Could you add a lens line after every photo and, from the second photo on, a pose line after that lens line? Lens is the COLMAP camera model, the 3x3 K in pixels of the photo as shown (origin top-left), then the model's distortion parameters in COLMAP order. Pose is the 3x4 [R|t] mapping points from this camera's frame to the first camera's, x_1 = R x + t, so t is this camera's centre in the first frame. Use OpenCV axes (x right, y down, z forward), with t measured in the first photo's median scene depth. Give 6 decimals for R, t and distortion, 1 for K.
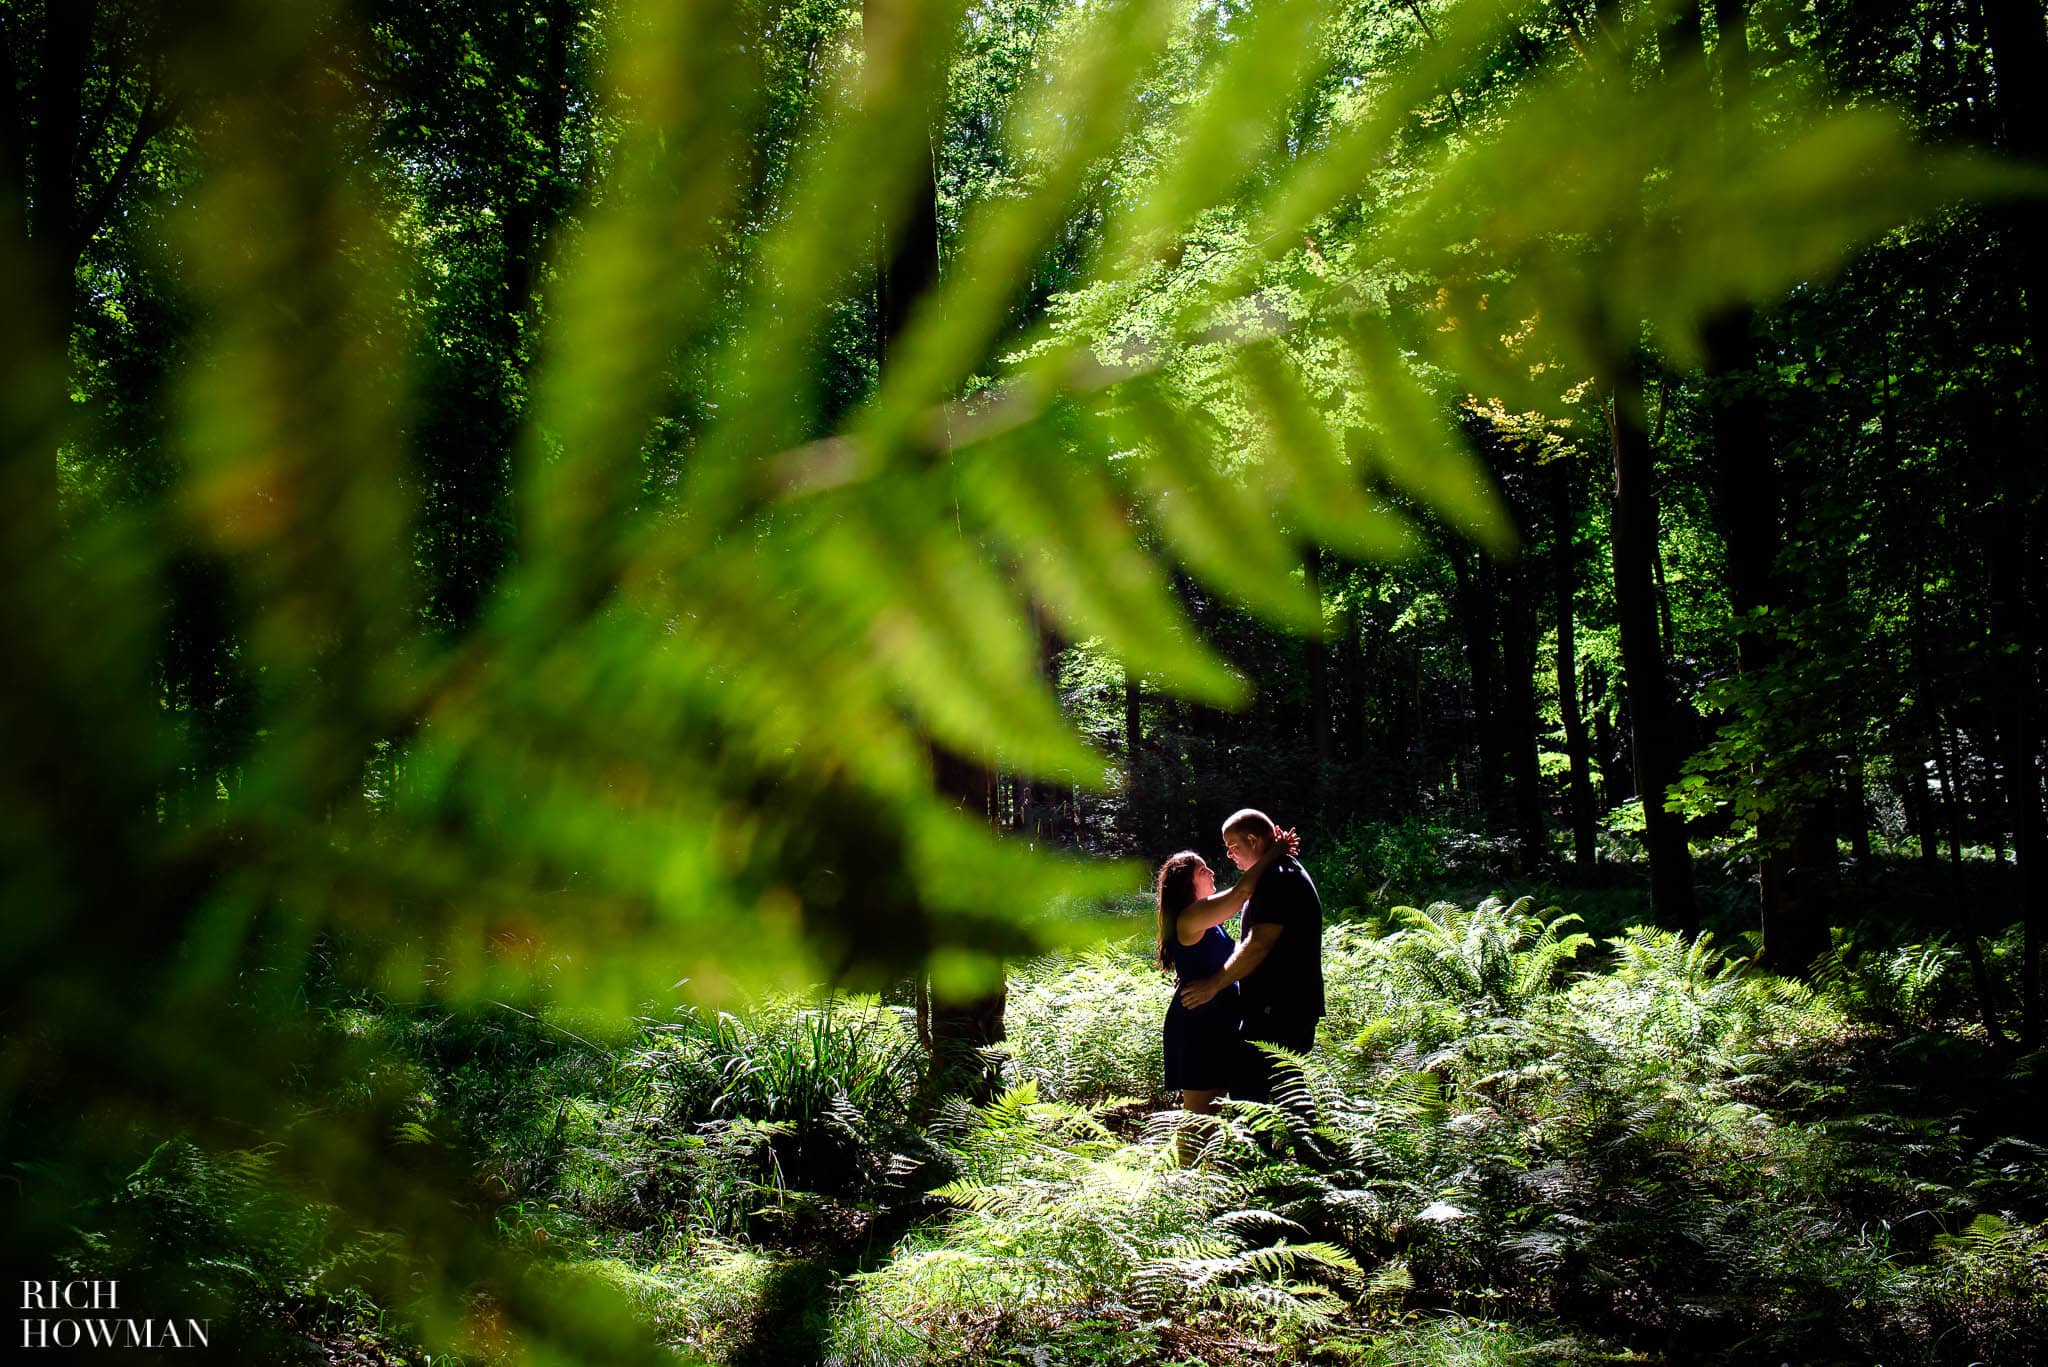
lens RADIAL K [[2268.7, 0, 1024.0], [0, 2268.7, 683.5], [0, 0, 1]] dist [-0.091605, 0.020996]
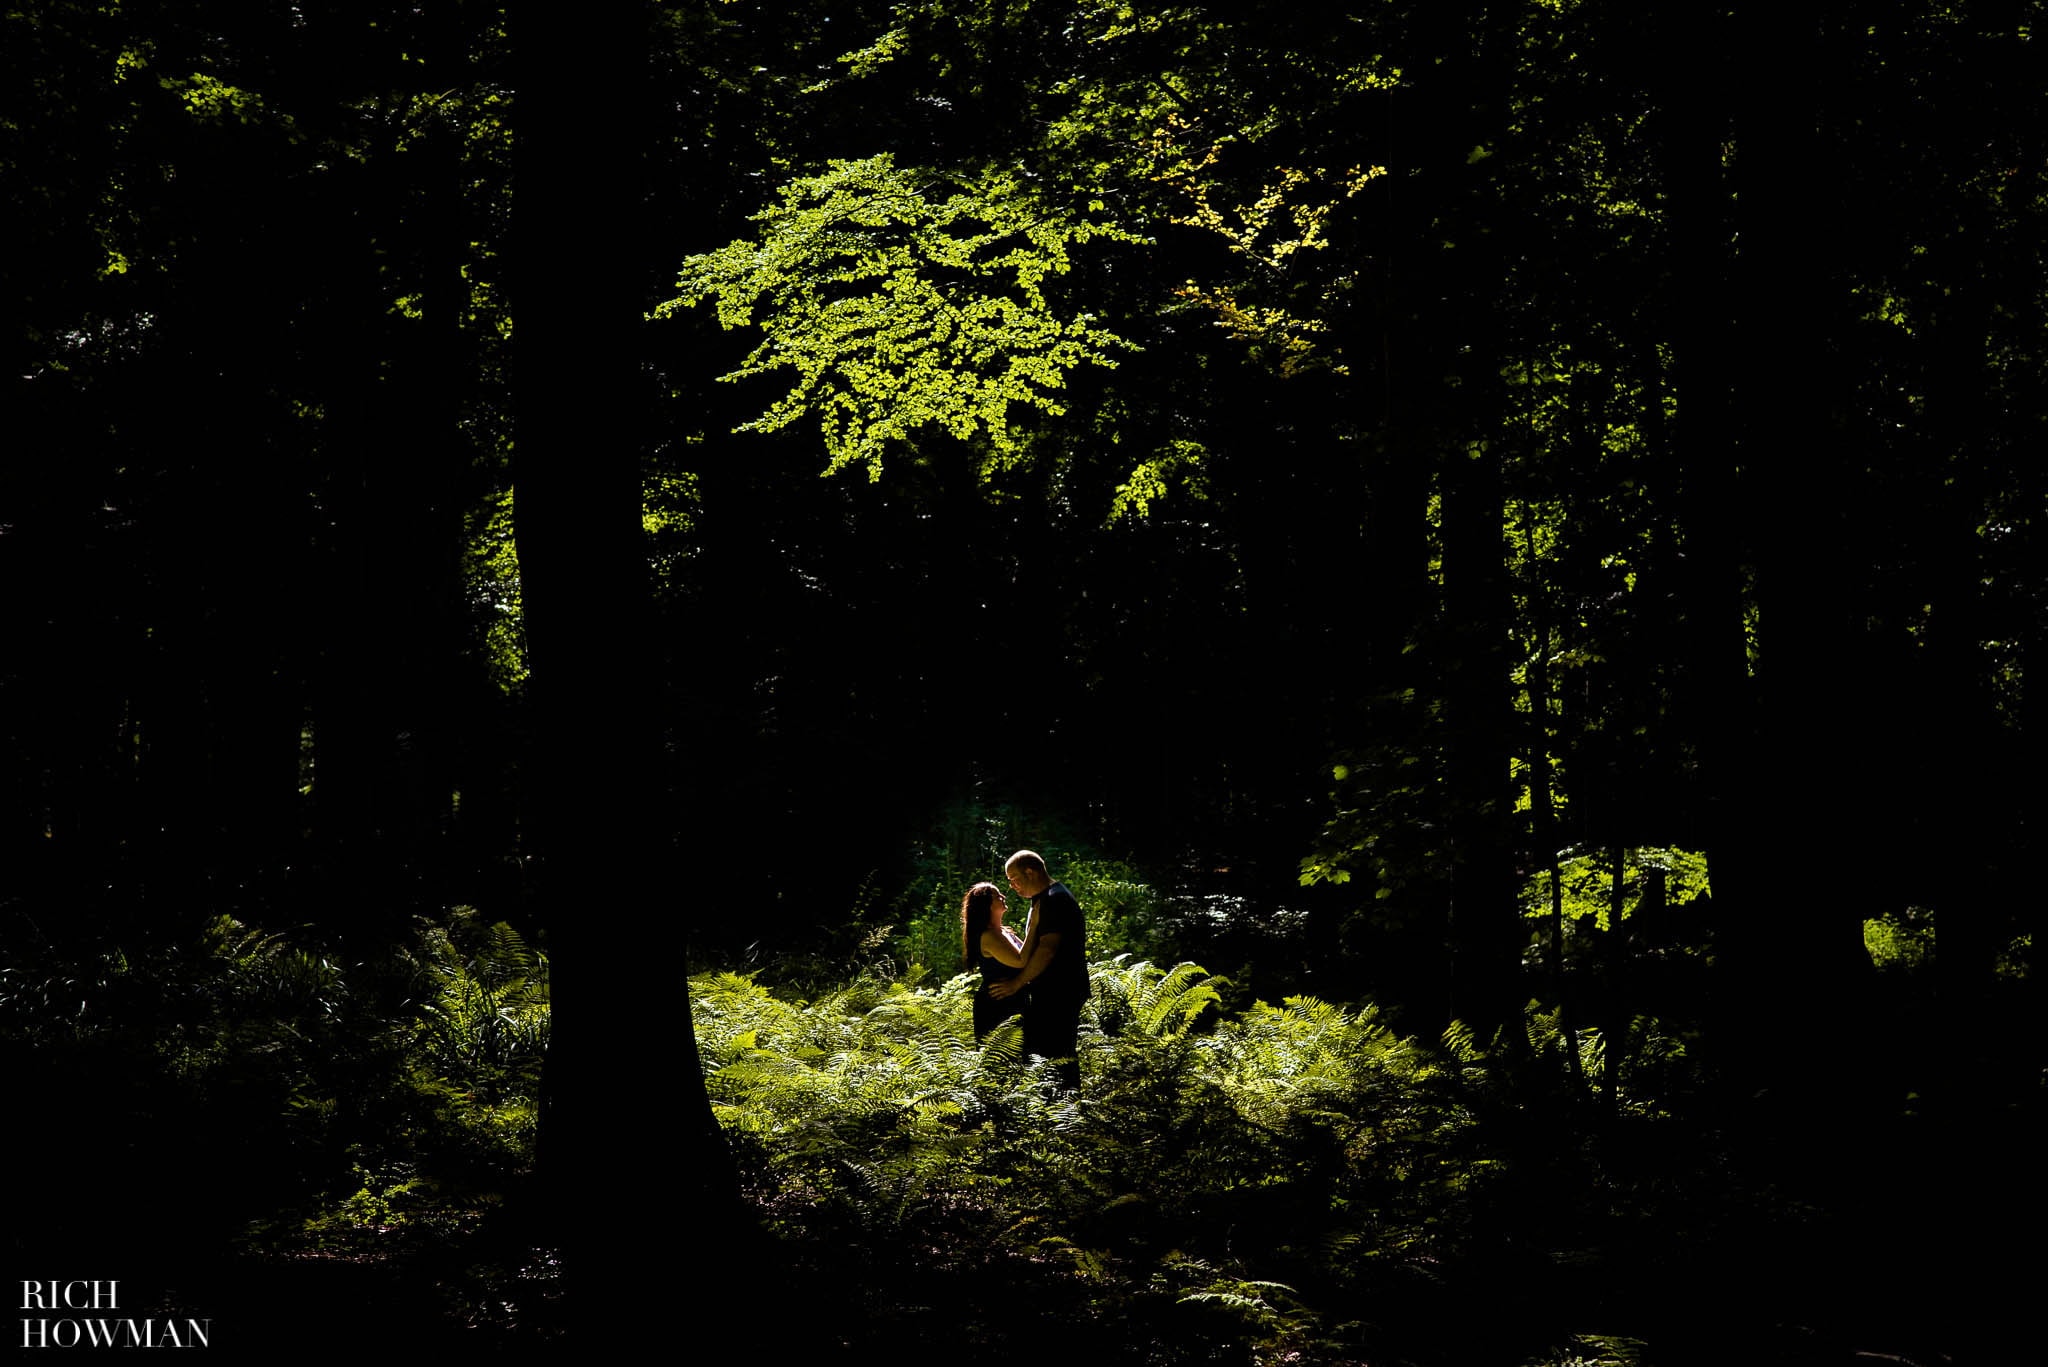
lens RADIAL K [[2268.7, 0, 1024.0], [0, 2268.7, 683.5], [0, 0, 1]] dist [-0.091605, 0.020996]
pose [[0.987261, 0.050148, 0.151001, 0.025871], [-0.047594, 0.998657, -0.020483, 0.007060], [-0.151825, 0.013035, 0.988321, 0.166770]]
